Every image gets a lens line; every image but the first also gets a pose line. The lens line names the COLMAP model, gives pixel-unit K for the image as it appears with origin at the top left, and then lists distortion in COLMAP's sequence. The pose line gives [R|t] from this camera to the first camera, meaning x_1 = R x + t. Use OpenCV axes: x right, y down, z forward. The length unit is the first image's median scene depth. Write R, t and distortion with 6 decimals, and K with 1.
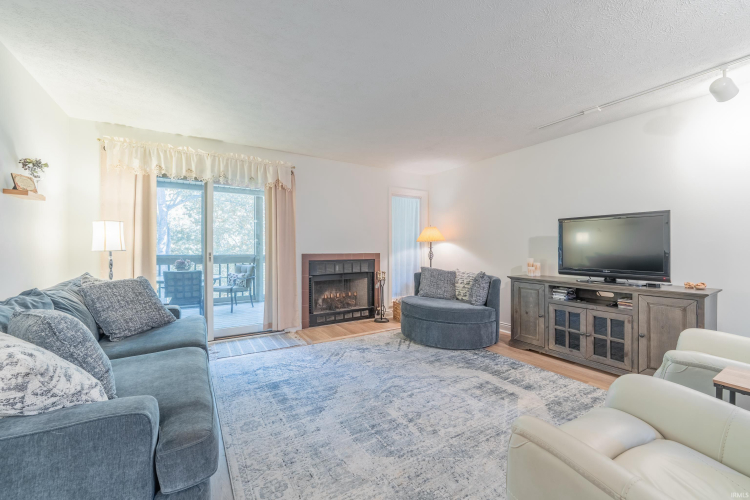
lens RADIAL K [[303.0, 0, 375.8], [0, 303.0, 248.9], [0, 0, 1]] dist [-0.010805, -0.001276]
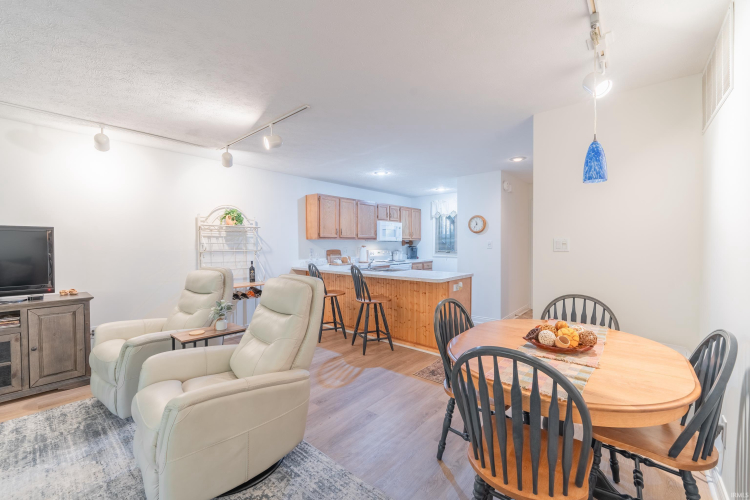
lens RADIAL K [[303.0, 0, 374.9], [0, 303.0, 250.4], [0, 0, 1]] dist [-0.010805, -0.001276]
pose [[-0.300927, -0.015513, 0.953521, -0.352967], [0.004641, 0.999832, 0.017732, -0.048542], [-0.953636, 0.009761, -0.300804, 0.169740]]
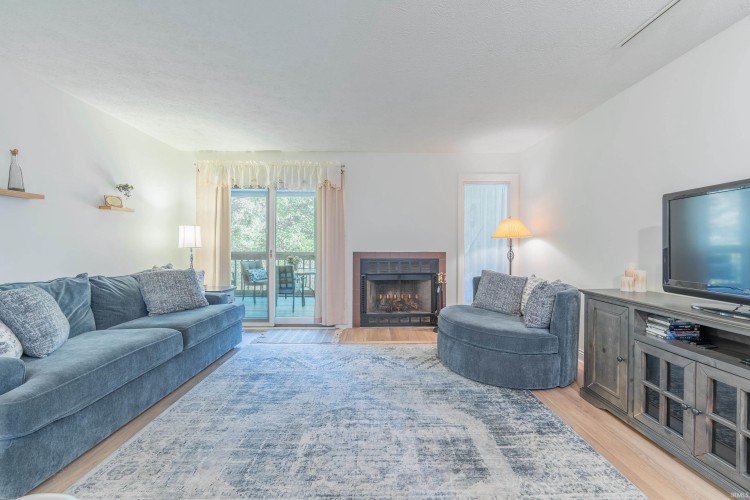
lens RADIAL K [[303.0, 0, 376.5], [0, 303.0, 249.3], [0, 0, 1]] dist [-0.010805, -0.001276]
pose [[0.861549, 0.006076, -0.507638, 0.471603], [-0.003365, 0.999975, 0.006258, 0.001556], [0.507664, -0.003684, 0.861548, 0.264541]]
